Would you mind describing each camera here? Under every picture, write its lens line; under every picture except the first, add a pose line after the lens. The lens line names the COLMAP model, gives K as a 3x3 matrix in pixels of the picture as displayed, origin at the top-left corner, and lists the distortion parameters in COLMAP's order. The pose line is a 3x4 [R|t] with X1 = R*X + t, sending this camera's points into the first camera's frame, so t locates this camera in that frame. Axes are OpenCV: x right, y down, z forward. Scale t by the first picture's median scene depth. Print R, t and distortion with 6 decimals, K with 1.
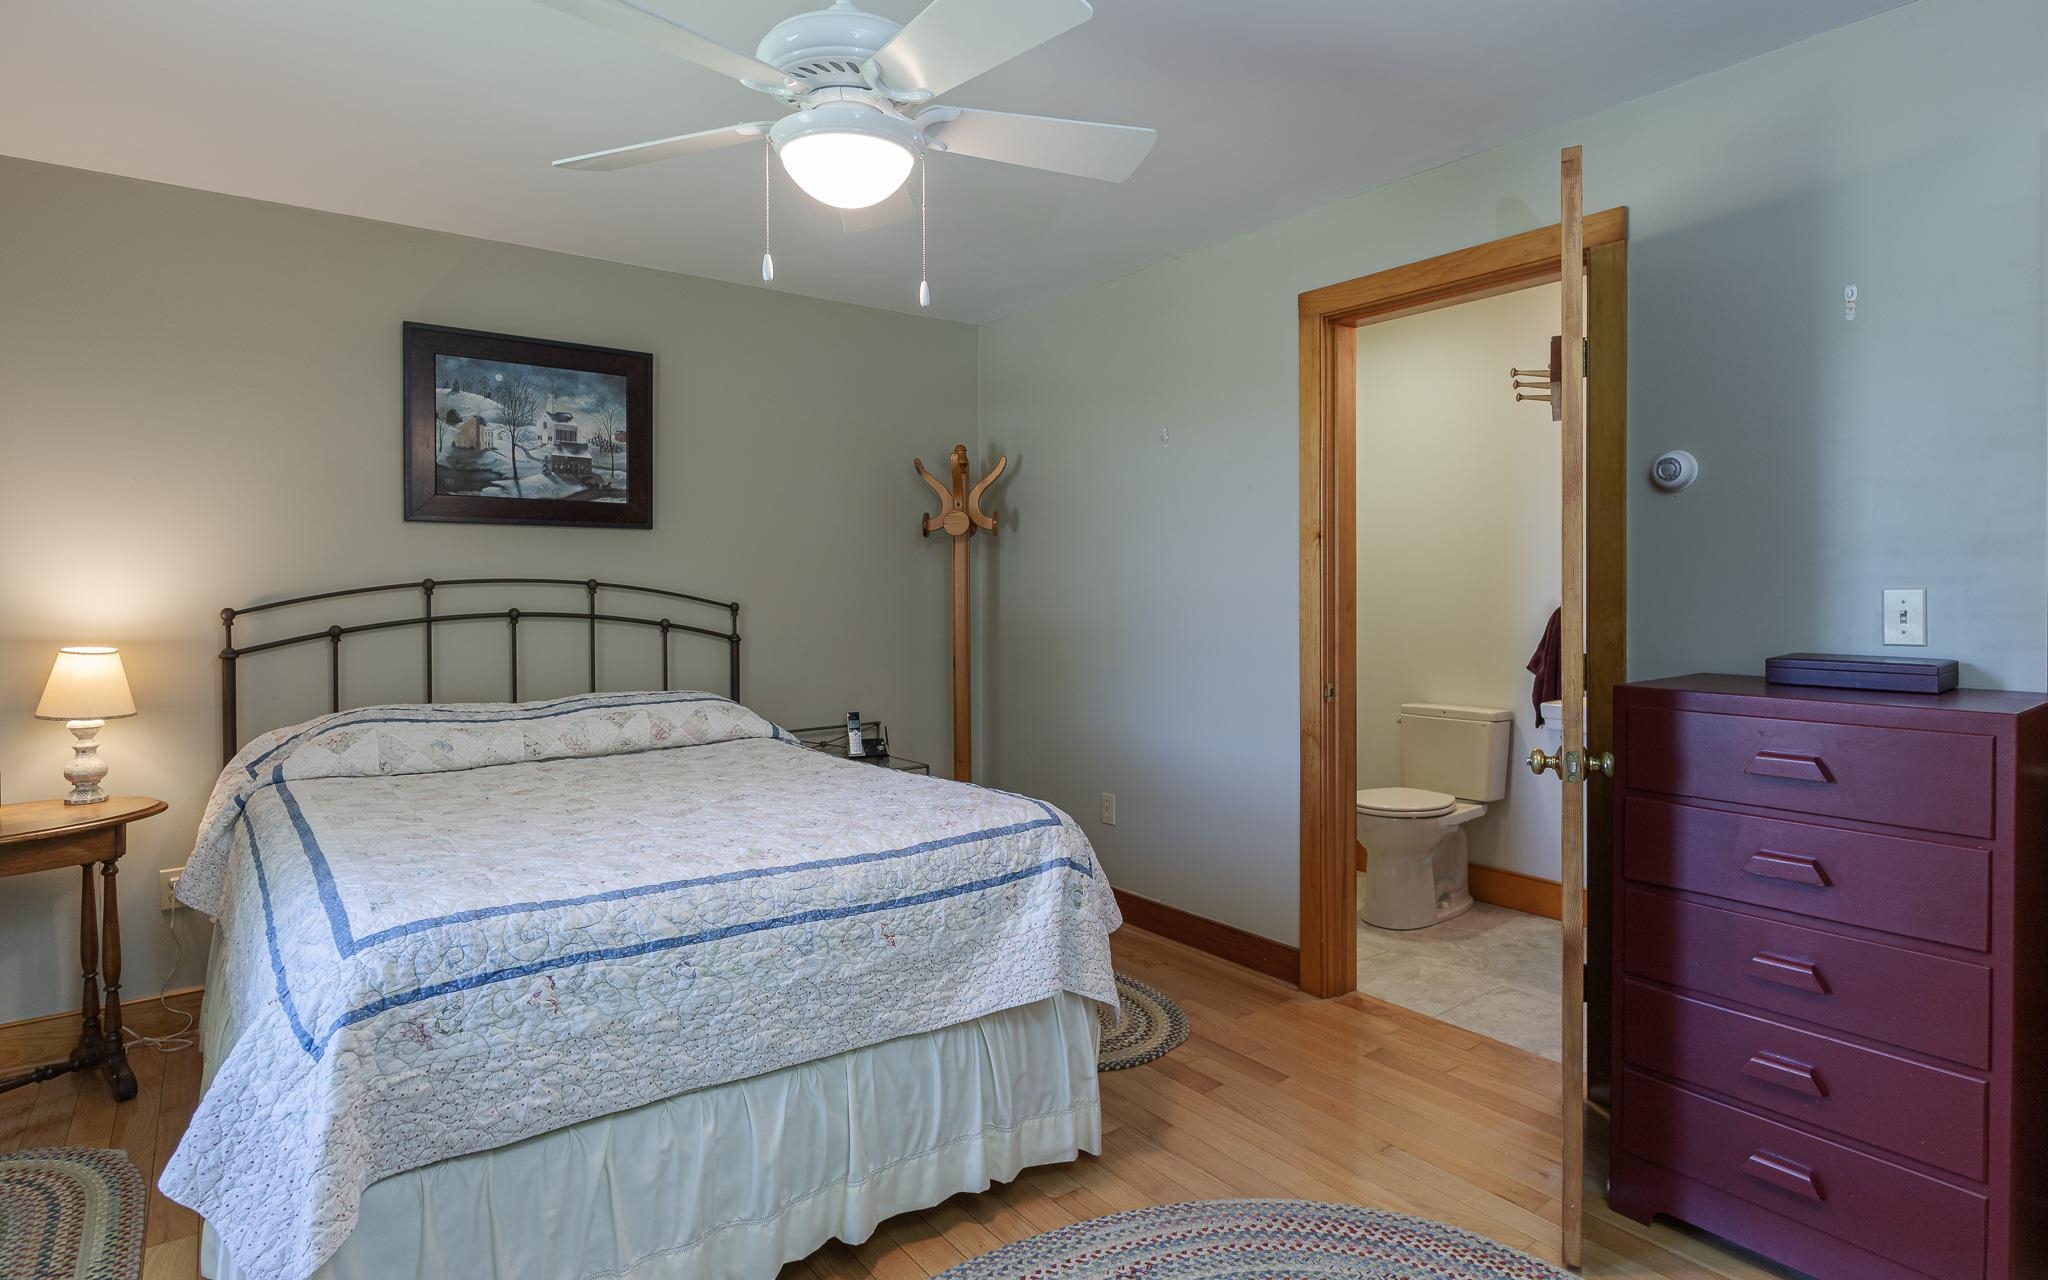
lens RADIAL K [[1052.5, 0, 1021.3], [0, 1052.5, 609.4], [0, 0, 1]] dist [0.000083, -0.001351]
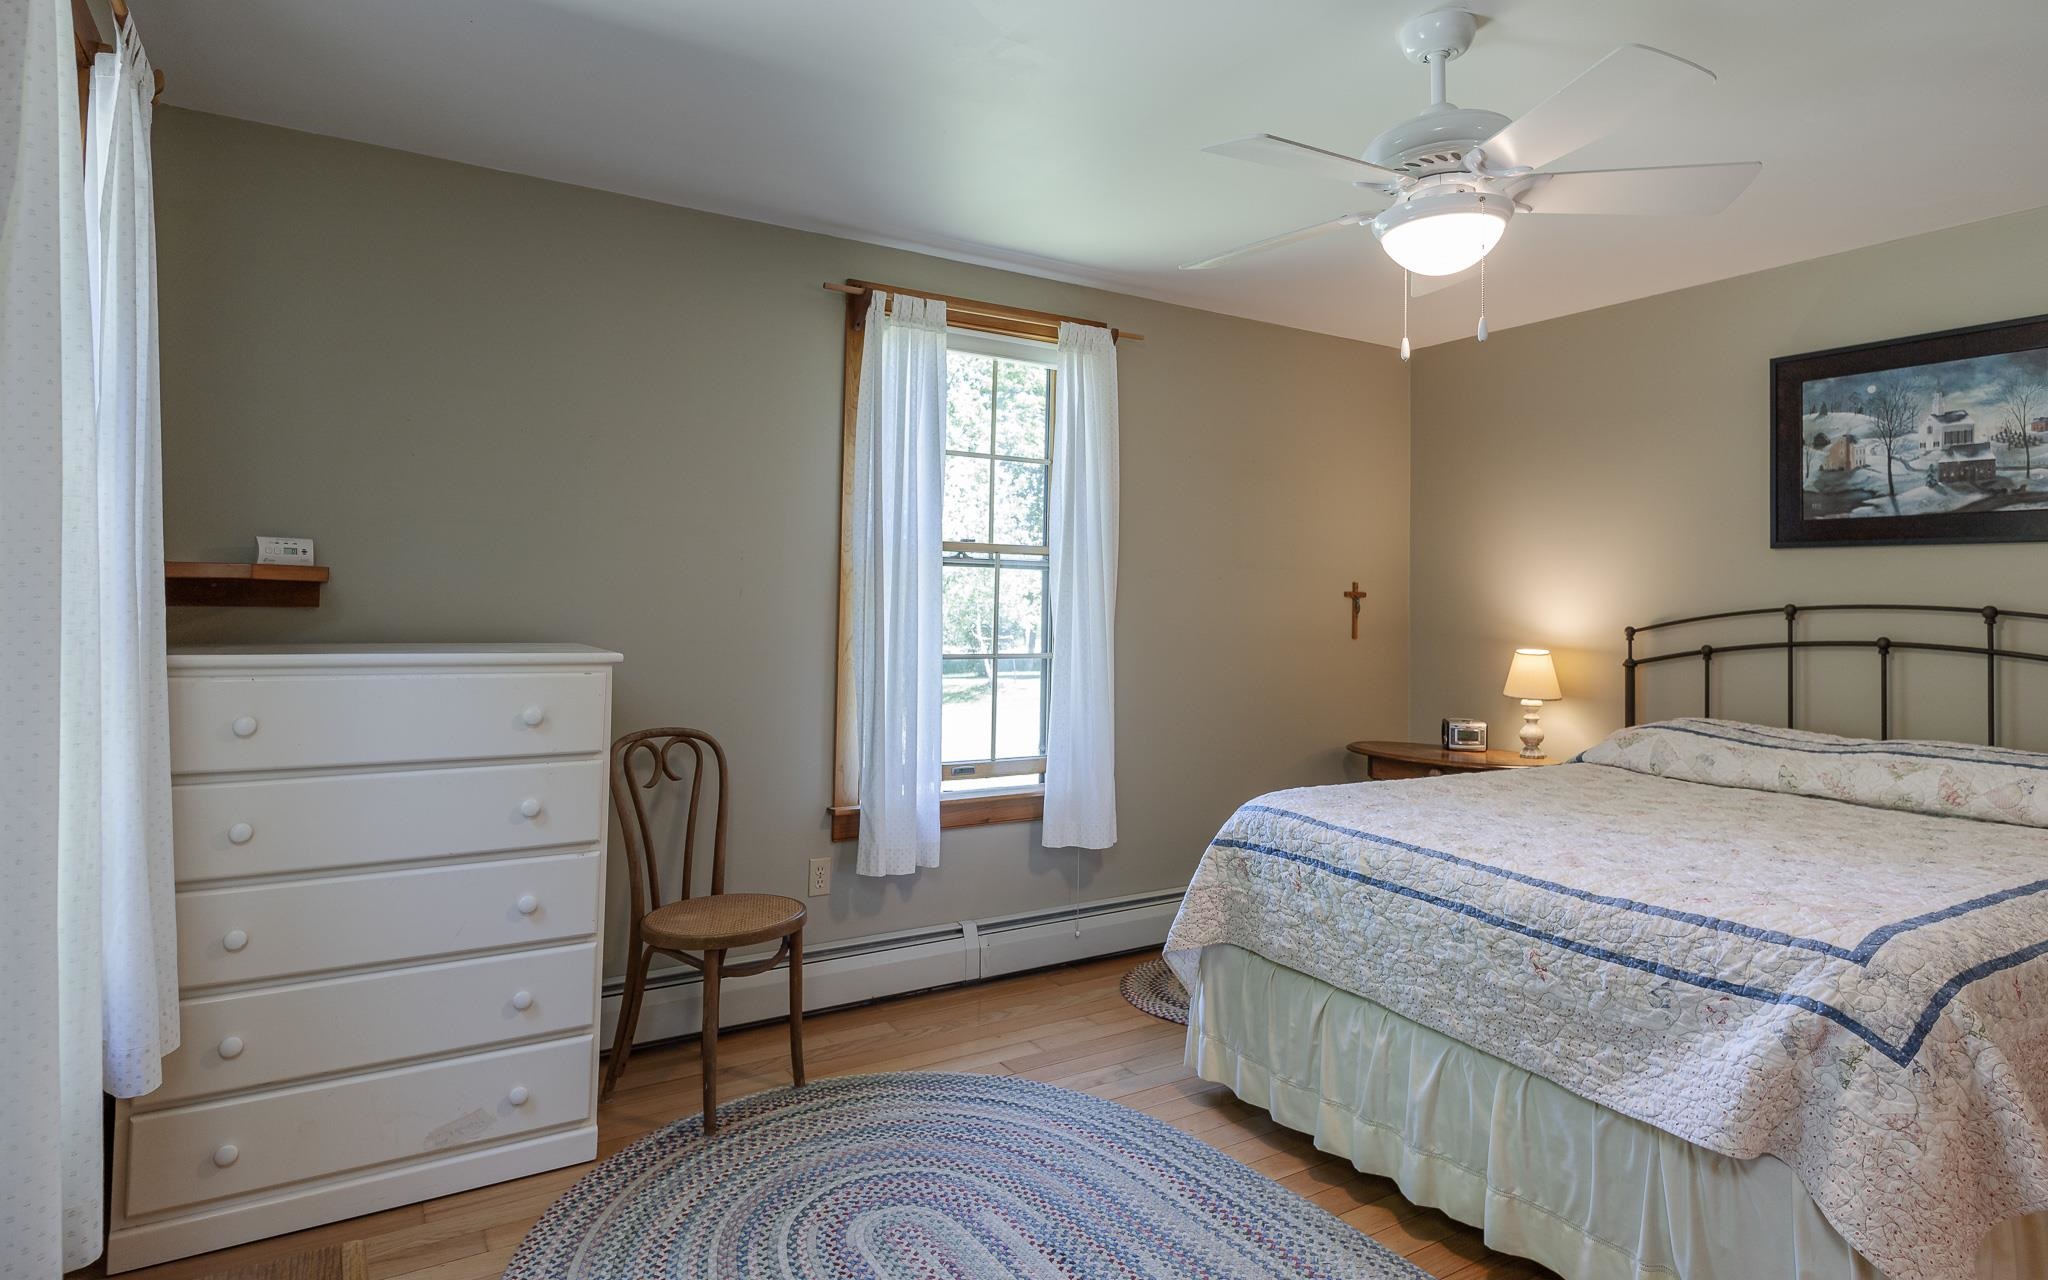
lens RADIAL K [[1104.8, 0, 1022.4], [0, 1104.8, 574.5], [0, 0, 1]] dist [-0.000061, -0.000472]
pose [[-0.094208, -0.022439, -0.995300, 0.569057], [-0.035122, 0.999199, -0.019203, -0.011204], [0.994933, 0.033148, -0.094920, 0.362856]]
